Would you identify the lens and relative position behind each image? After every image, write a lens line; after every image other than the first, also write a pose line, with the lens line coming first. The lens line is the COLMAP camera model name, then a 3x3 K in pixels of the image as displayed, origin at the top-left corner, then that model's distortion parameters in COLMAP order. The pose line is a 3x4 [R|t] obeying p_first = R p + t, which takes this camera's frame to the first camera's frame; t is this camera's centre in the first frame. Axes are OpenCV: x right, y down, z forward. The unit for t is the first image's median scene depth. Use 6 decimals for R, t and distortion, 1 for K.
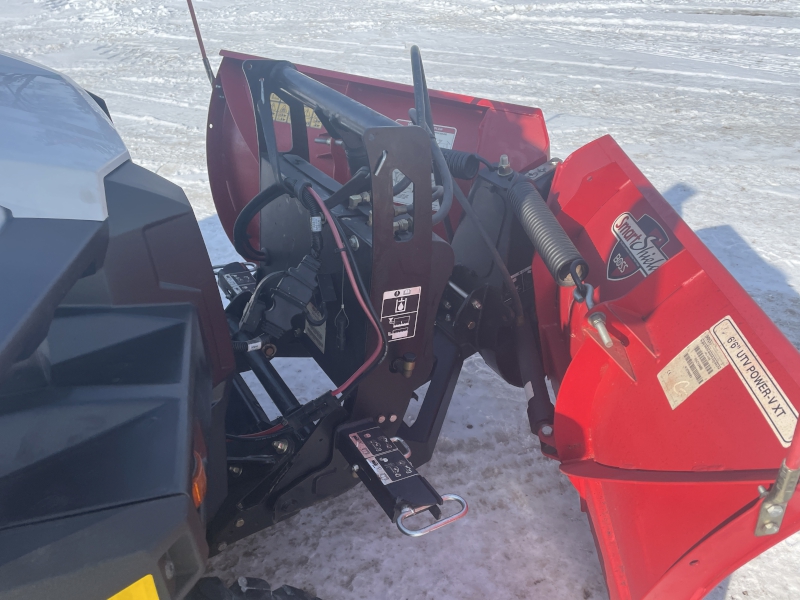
lens RADIAL K [[680.9, 0, 400.7], [0, 680.9, 301.5], [0, 0, 1]] dist [0.065418, -0.083774]
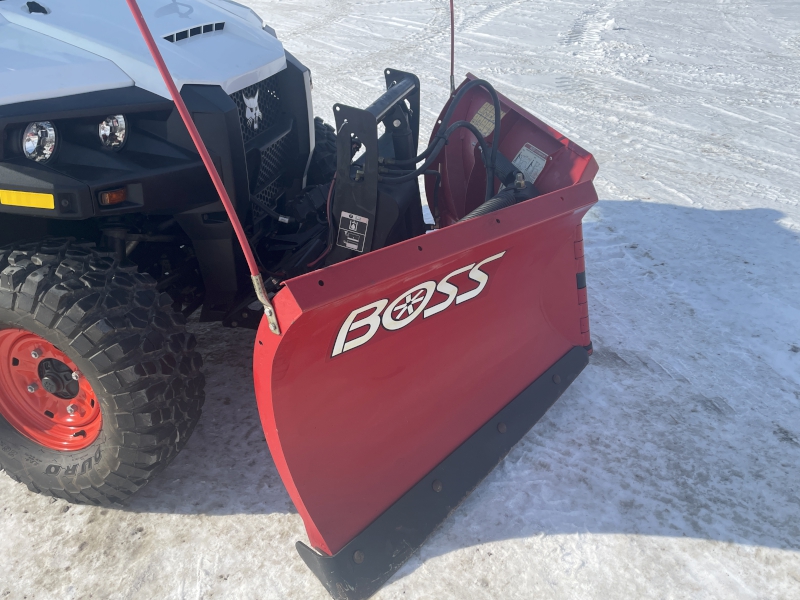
lens RADIAL K [[680.9, 0, 399.3], [0, 680.9, 299.0], [0, 0, 1]] dist [0.065418, -0.083774]
pose [[0.698966, 0.373816, -0.609679, 1.069996], [-0.412394, 0.907177, 0.083434, -0.015526], [0.584276, 0.193110, 0.788245, -0.132991]]
